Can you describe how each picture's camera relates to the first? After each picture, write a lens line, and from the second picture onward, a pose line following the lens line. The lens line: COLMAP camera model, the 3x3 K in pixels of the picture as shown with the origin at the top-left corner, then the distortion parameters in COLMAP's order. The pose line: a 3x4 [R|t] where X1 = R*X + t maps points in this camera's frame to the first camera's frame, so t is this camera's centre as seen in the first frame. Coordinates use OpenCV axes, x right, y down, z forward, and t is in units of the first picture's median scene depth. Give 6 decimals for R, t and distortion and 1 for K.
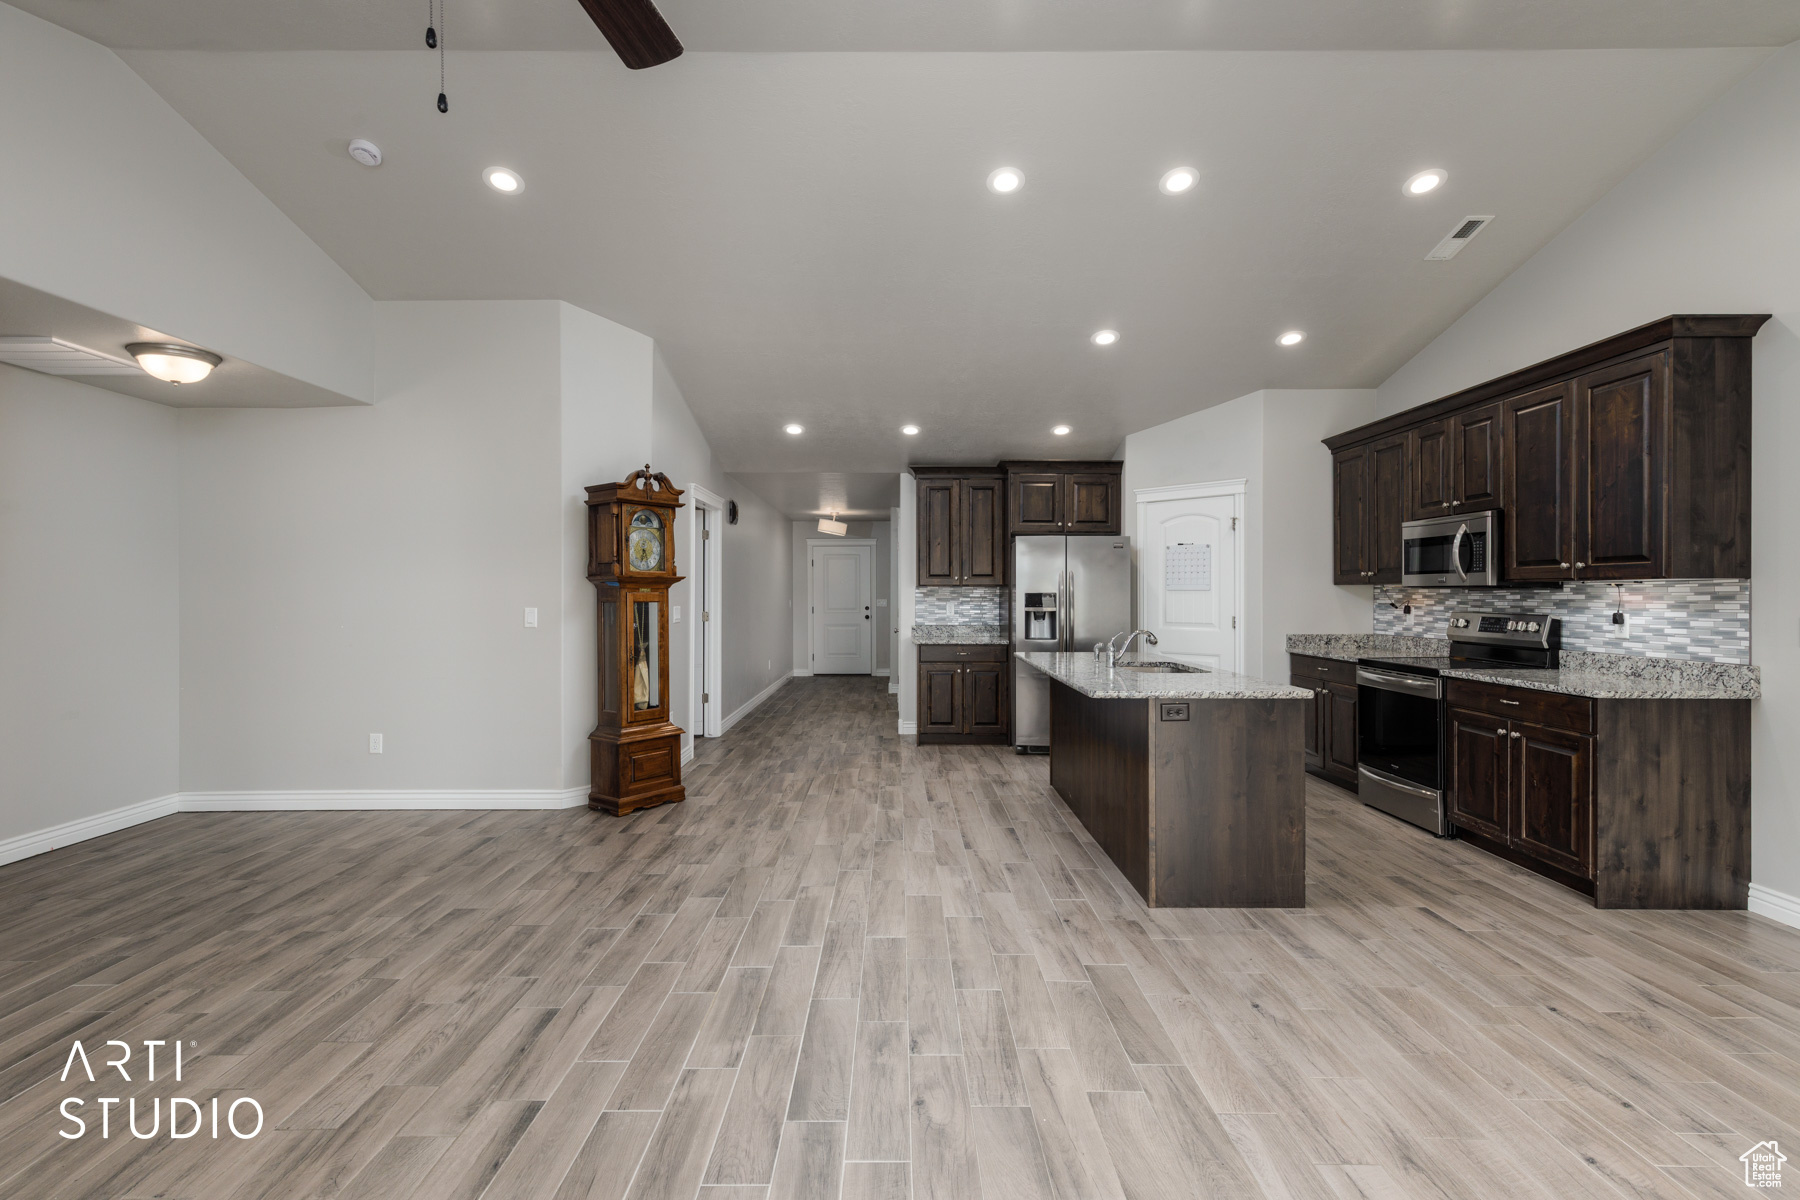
lens RADIAL K [[811.9, 0, 893.2], [0, 811.9, 588.8], [0, 0, 1]] dist [0.006789, -0.000546]
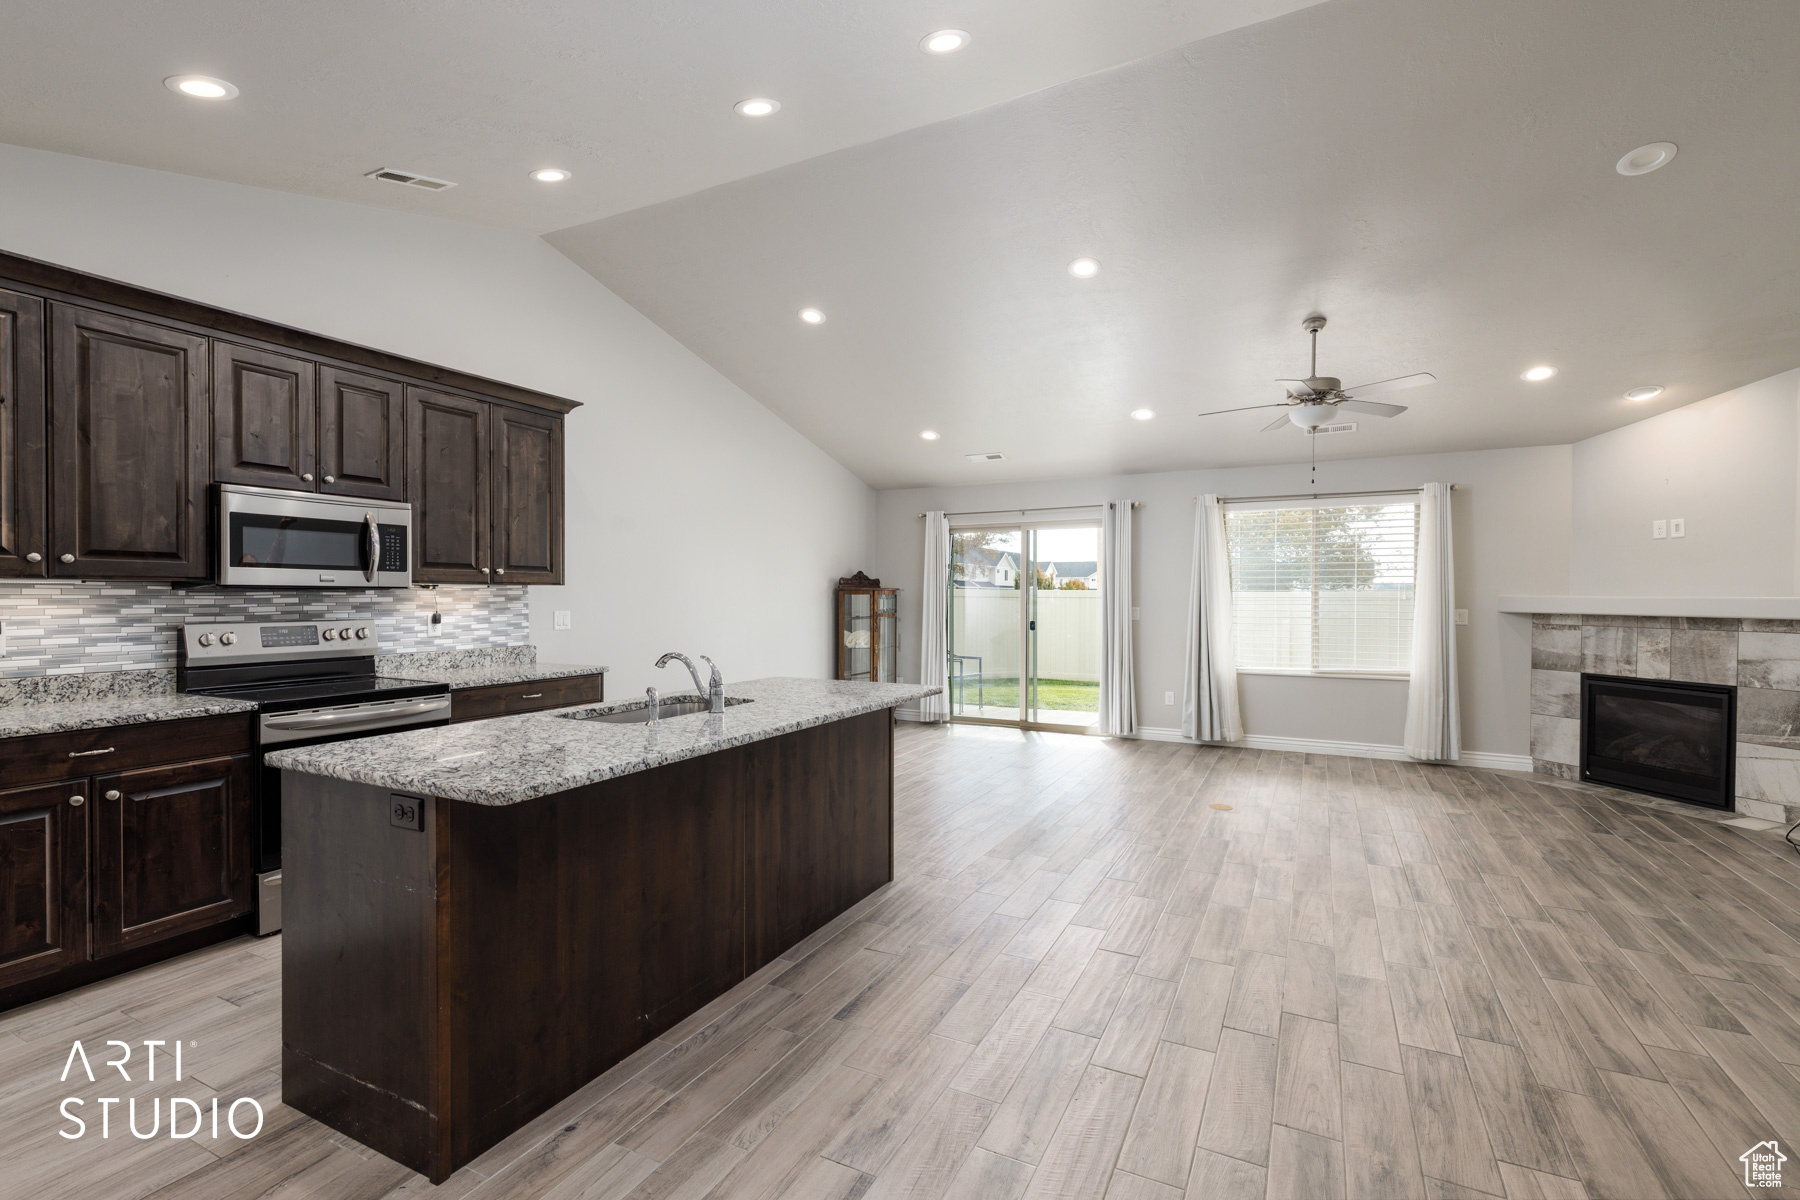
lens RADIAL K [[811.9, 0, 894.0], [0, 811.9, 602.0], [0, 0, 1]] dist [0.006789, -0.000546]
pose [[-0.888661, -0.005184, 0.458535, -0.144486], [-0.004020, 0.999986, 0.003514, 0.006598], [-0.458547, 0.001280, -0.888669, 1.487612]]
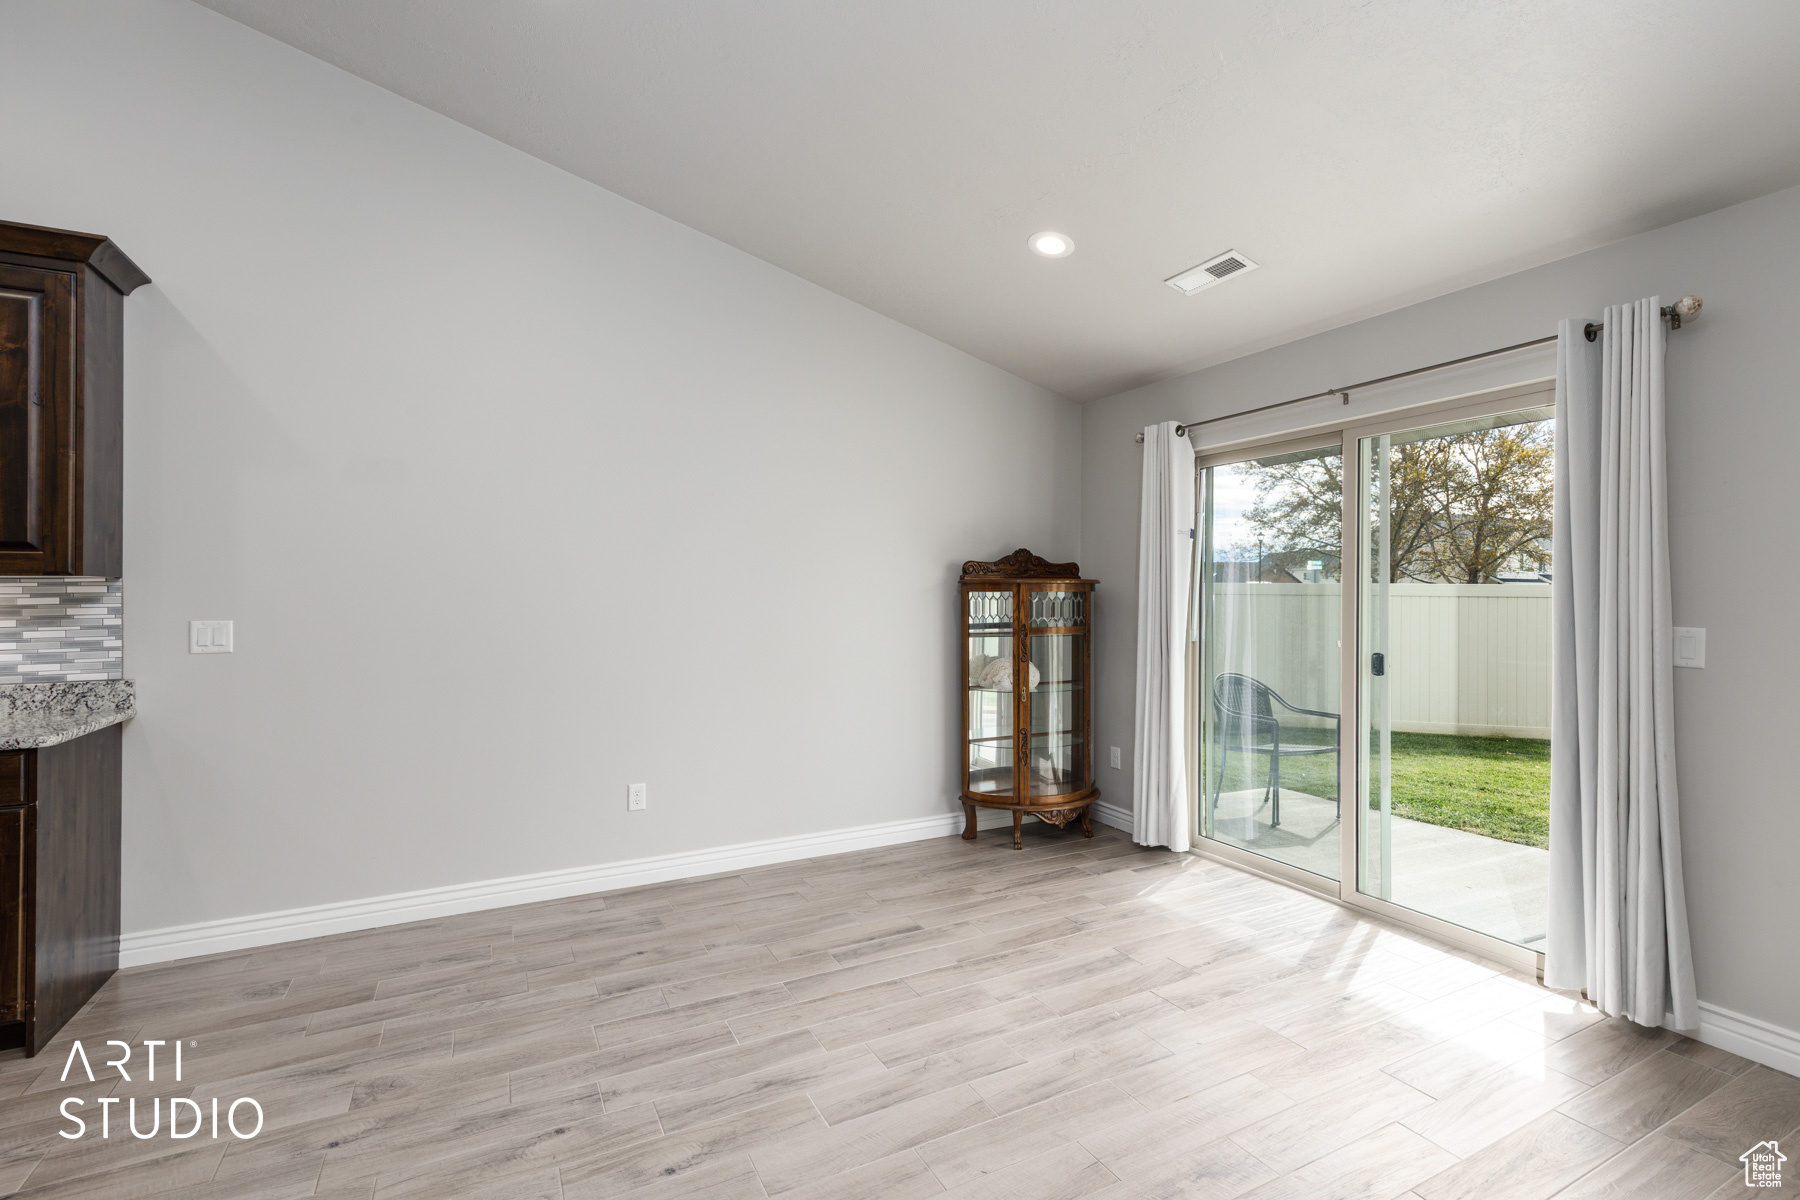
lens RADIAL K [[811.9, 0, 897.3], [0, 811.9, 590.6], [0, 0, 1]] dist [0.006789, -0.000546]
pose [[-0.463620, 0.004184, 0.886025, -0.060262], [-0.003640, 0.999971, -0.006627, 0.002803], [-0.886027, -0.006298, -0.463591, 0.508348]]
